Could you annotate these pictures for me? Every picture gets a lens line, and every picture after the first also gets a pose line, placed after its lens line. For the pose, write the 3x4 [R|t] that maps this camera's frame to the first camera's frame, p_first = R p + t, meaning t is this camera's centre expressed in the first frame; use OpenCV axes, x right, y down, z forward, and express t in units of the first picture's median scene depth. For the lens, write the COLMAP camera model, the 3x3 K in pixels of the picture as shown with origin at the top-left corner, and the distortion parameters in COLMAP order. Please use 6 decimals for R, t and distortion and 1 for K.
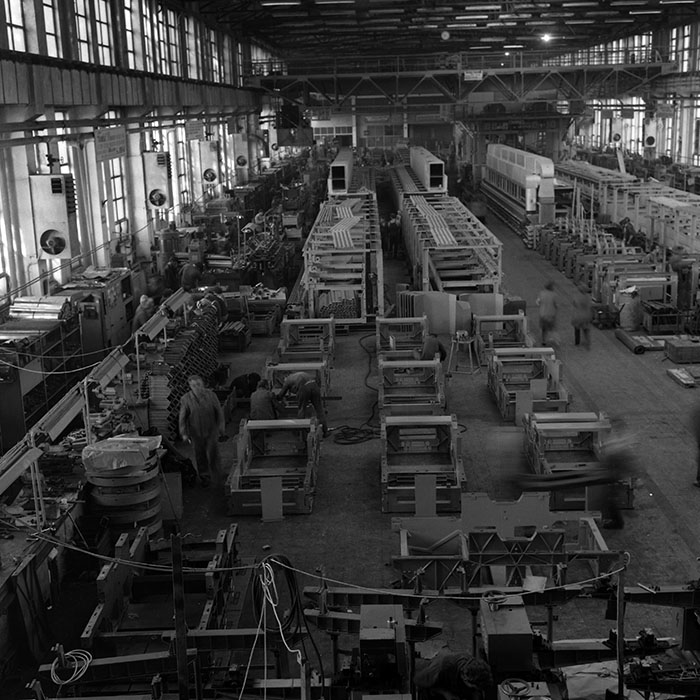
lens RADIAL K [[1097.3, 0, 377.1], [0, 1097.3, 335.7], [0, 0, 1]] dist [-0.022212, 0.000000]
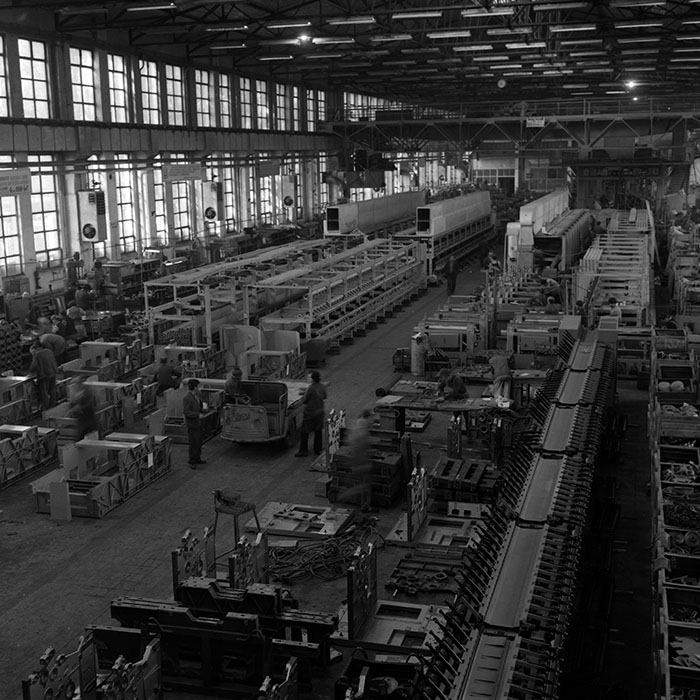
lens RADIAL K [[1097.3, 0, 383.6], [0, 1097.3, 350.2], [0, 0, 1]] dist [-0.022212, 0.000000]
pose [[0.945728, 0.071449, -0.317006, 0.520155], [-0.077471, 0.996974, -0.006415, -0.018859], [0.315589, 0.030625, 0.948402, 0.004750]]
